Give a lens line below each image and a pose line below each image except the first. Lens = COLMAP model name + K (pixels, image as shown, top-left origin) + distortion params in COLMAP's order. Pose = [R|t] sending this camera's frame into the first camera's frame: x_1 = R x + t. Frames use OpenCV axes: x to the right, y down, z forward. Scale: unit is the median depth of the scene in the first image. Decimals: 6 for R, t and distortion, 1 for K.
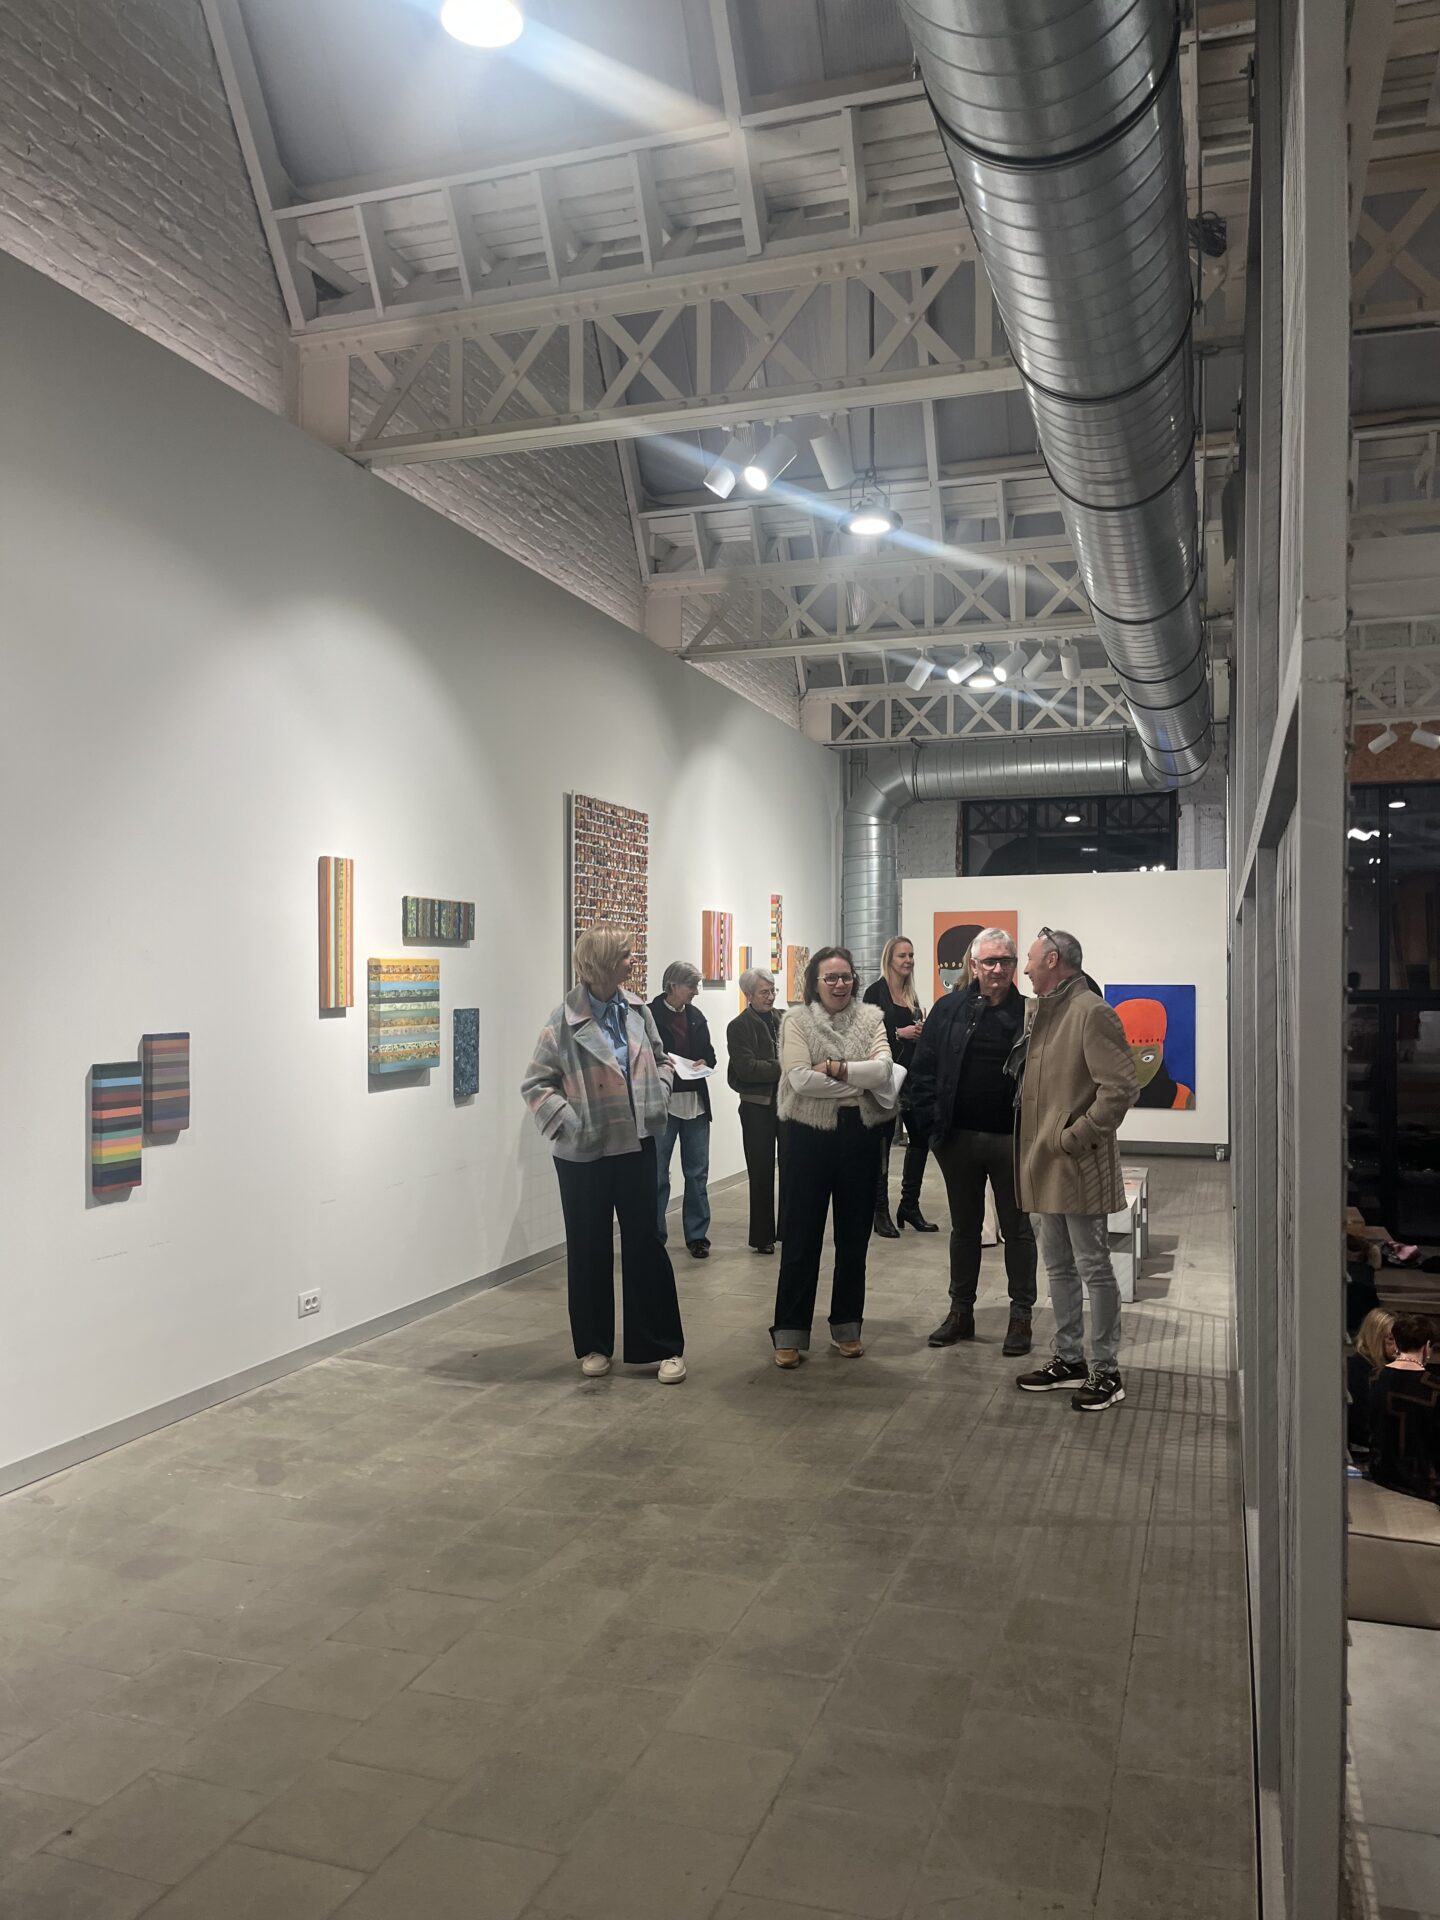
lens RADIAL K [[1447.4, 0, 712.8], [0, 1447.4, 959.4], [0, 0, 1]] dist [0.064751, -0.073954]
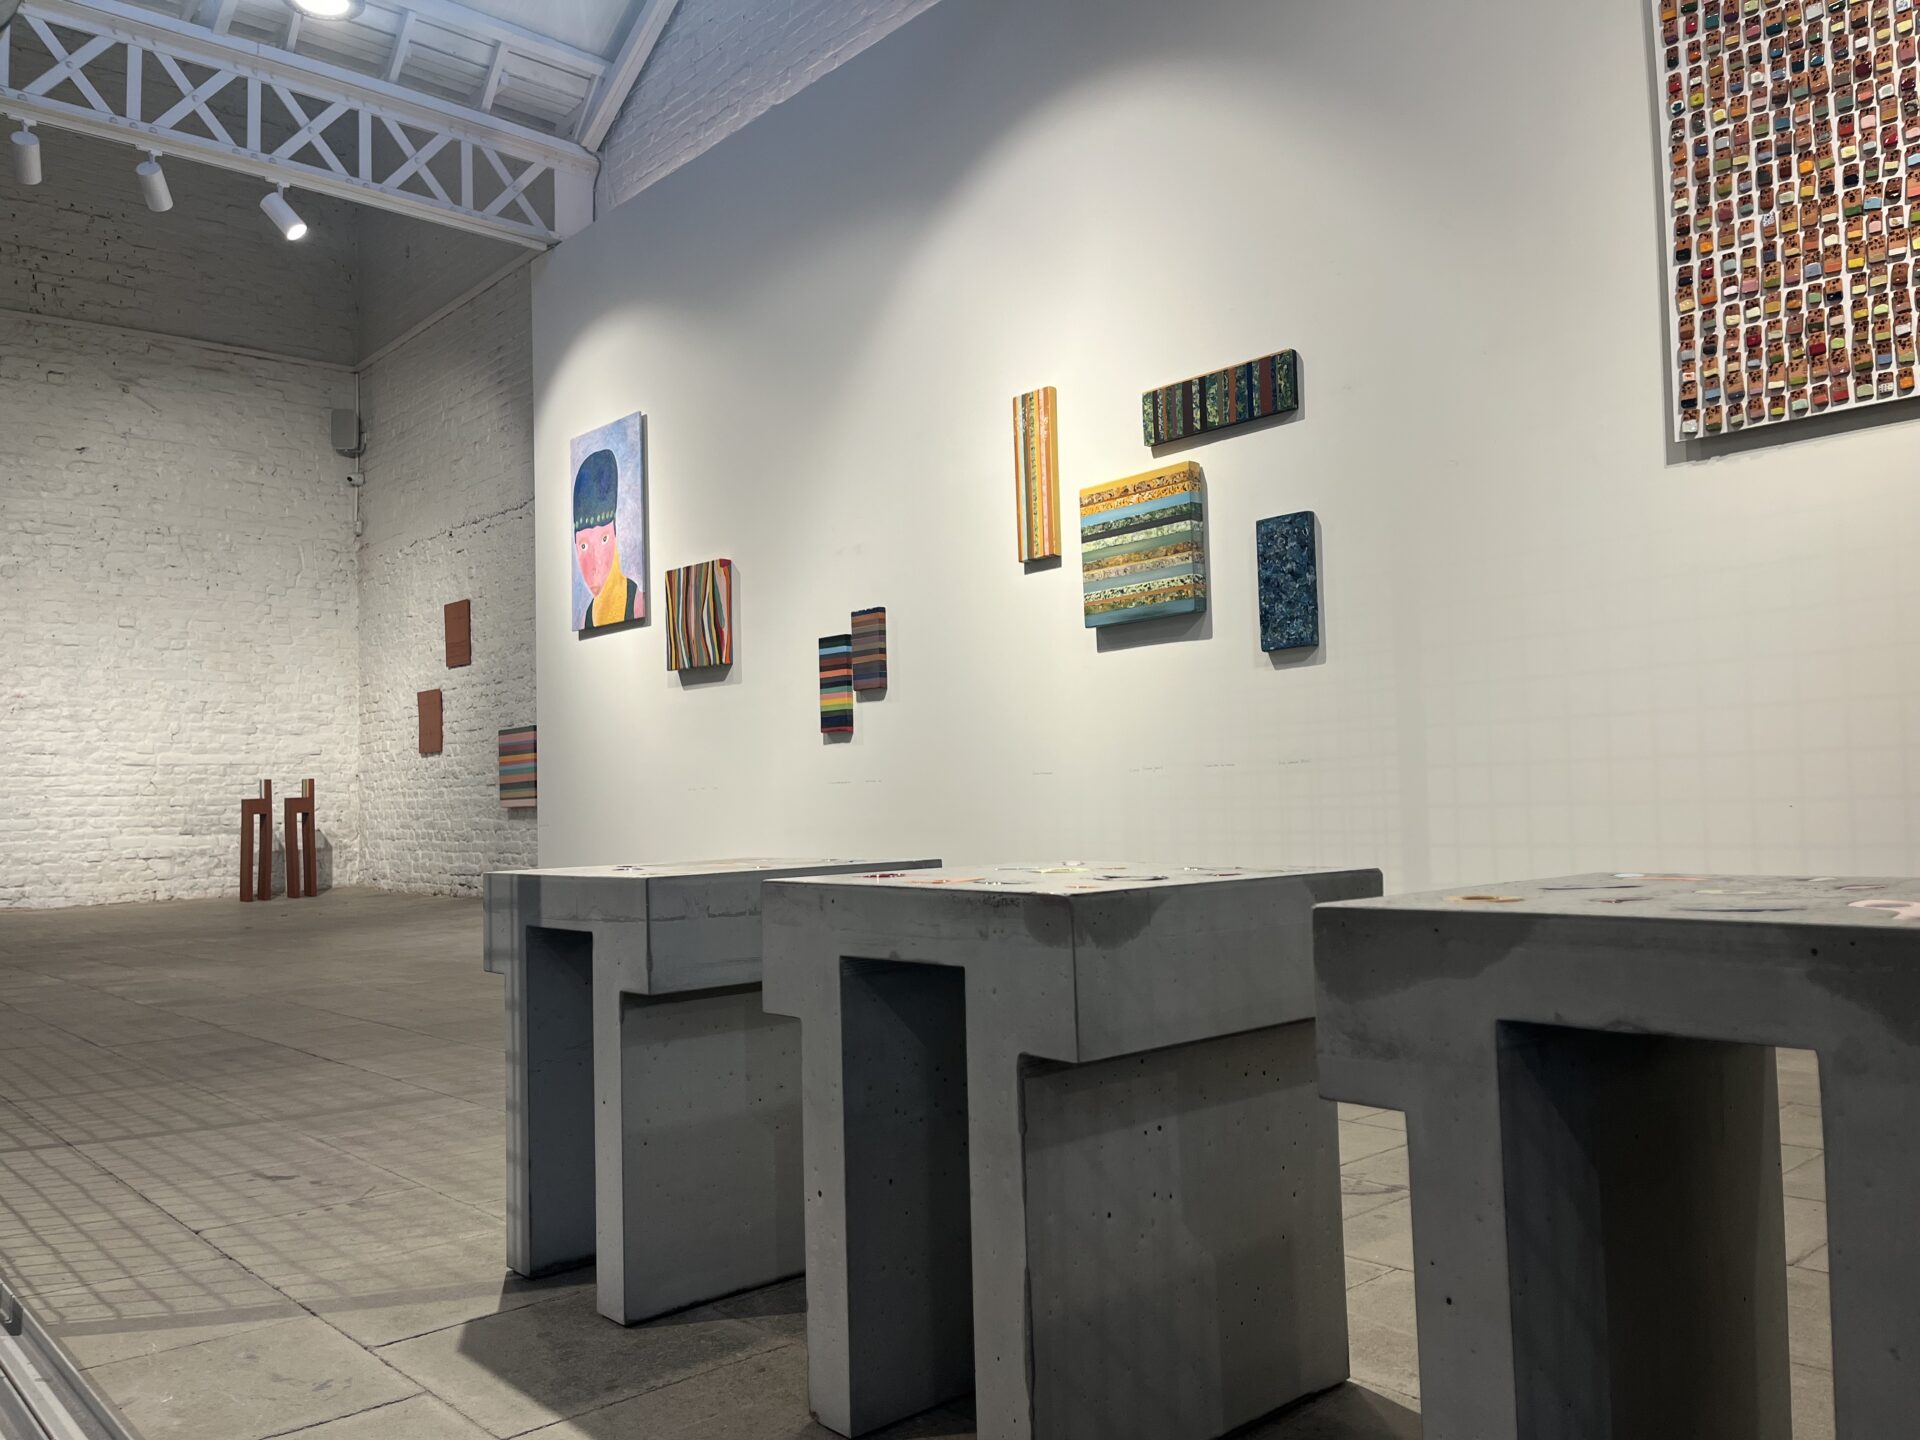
lens RADIAL K [[1447.4, 0, 971.6], [0, 1447.4, 723.5], [0, 0, 1]] dist [0.064751, -0.073954]
pose [[-0.474403, -0.032772, -0.879697, 0.526198], [0.041309, 0.997377, -0.059433, 0.180226], [0.879338, -0.064535, -0.471805, 1.335462]]
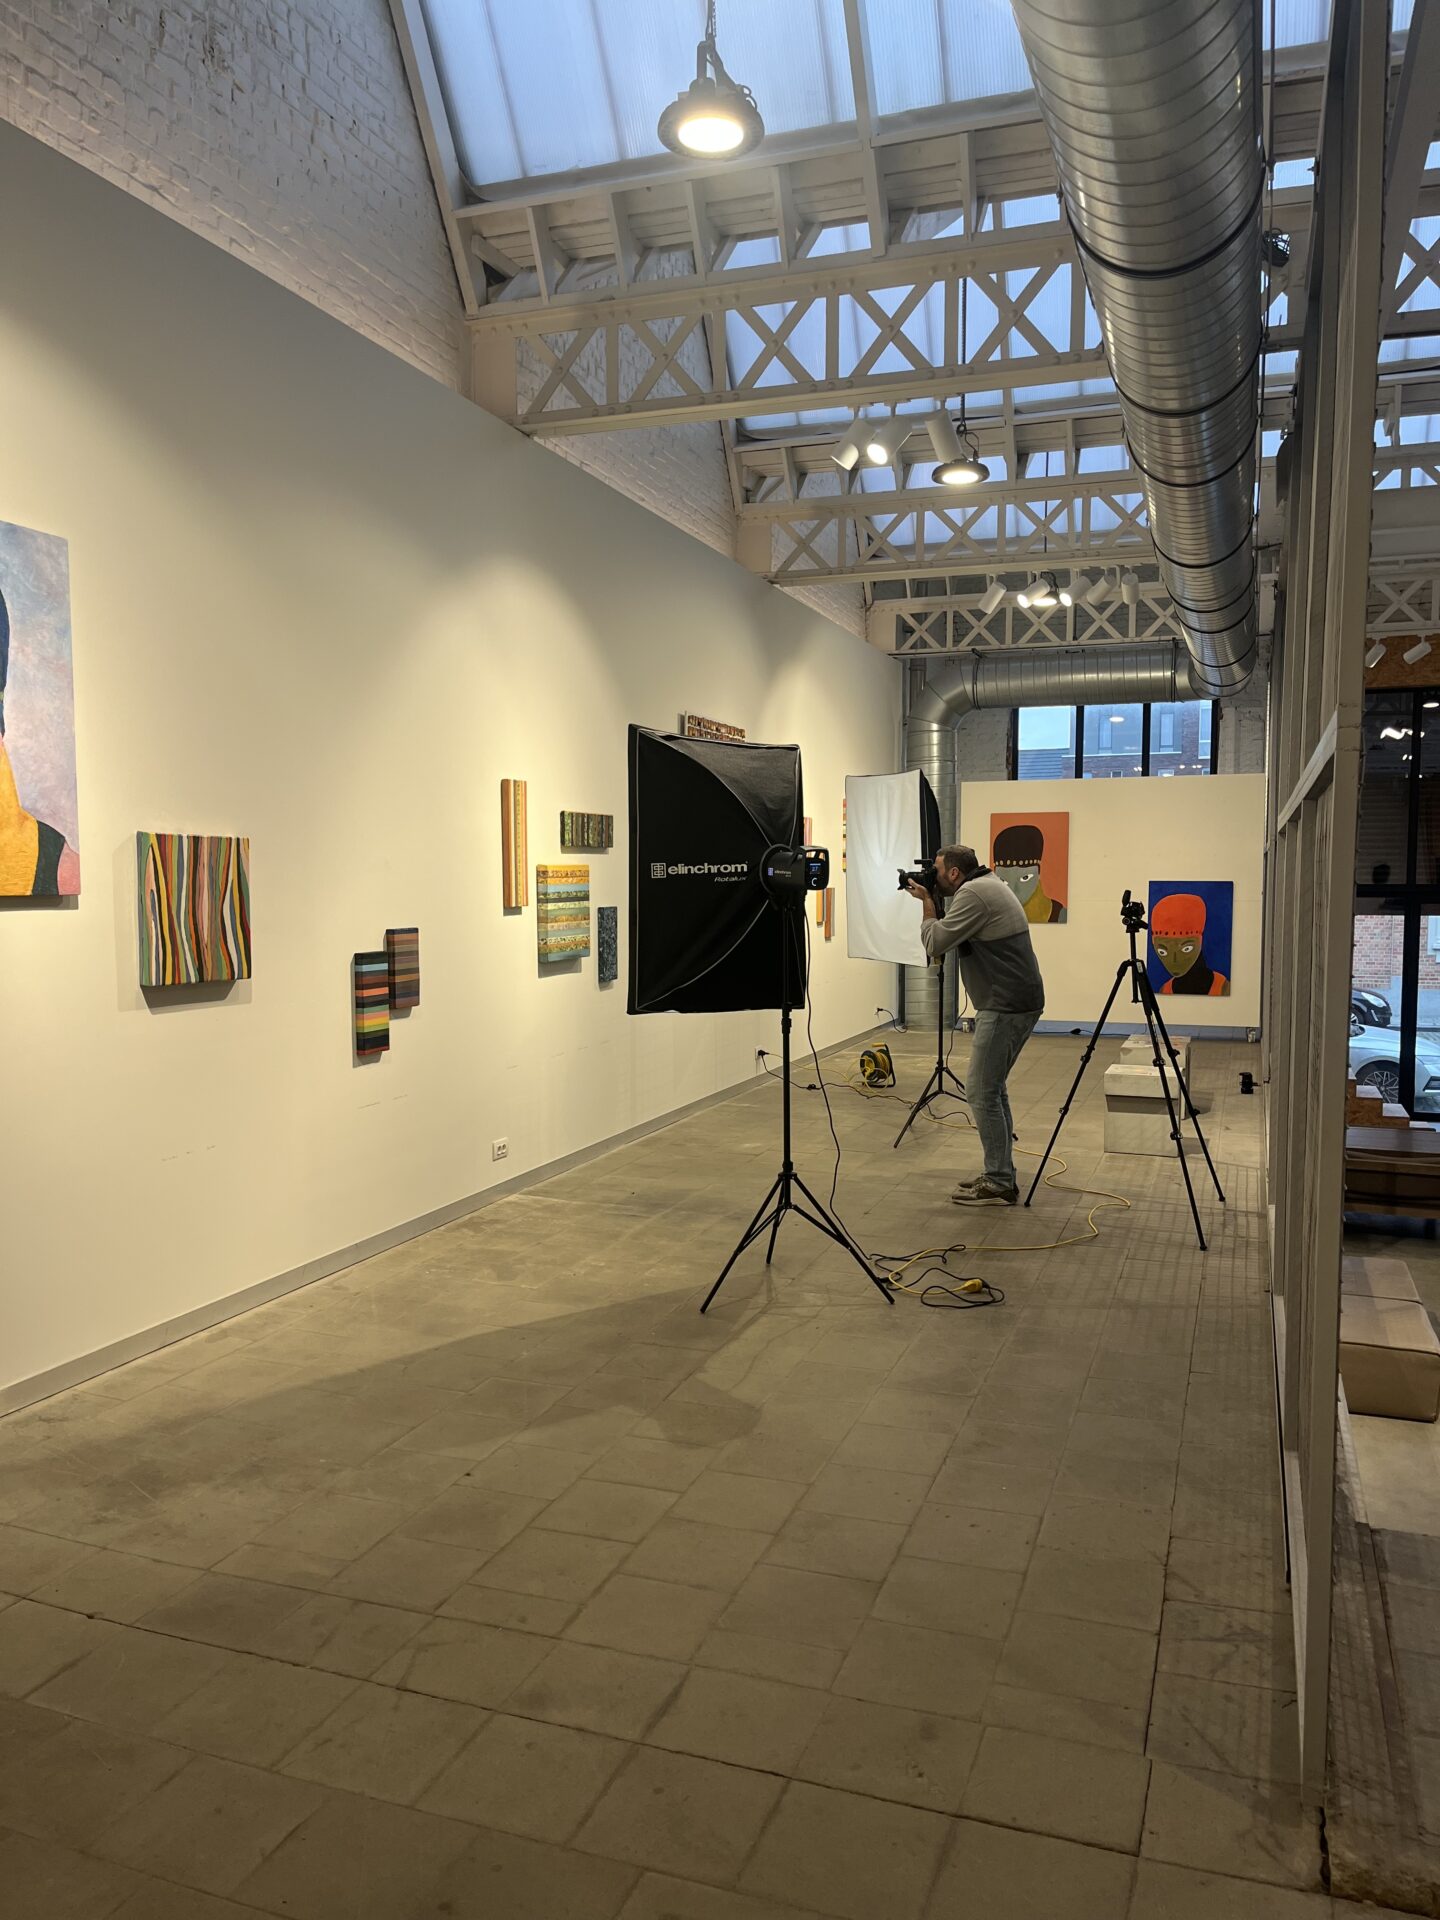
lens RADIAL K [[1447.4, 0, 723.1], [0, 1447.4, 965.8], [0, 0, 1]] dist [0.064751, -0.073954]
pose [[0.999936, 0.001050, -0.011300, -0.073090], [-0.000145, 0.996806, 0.079856, -0.012977], [0.011348, -0.079849, 0.996742, -0.181446]]
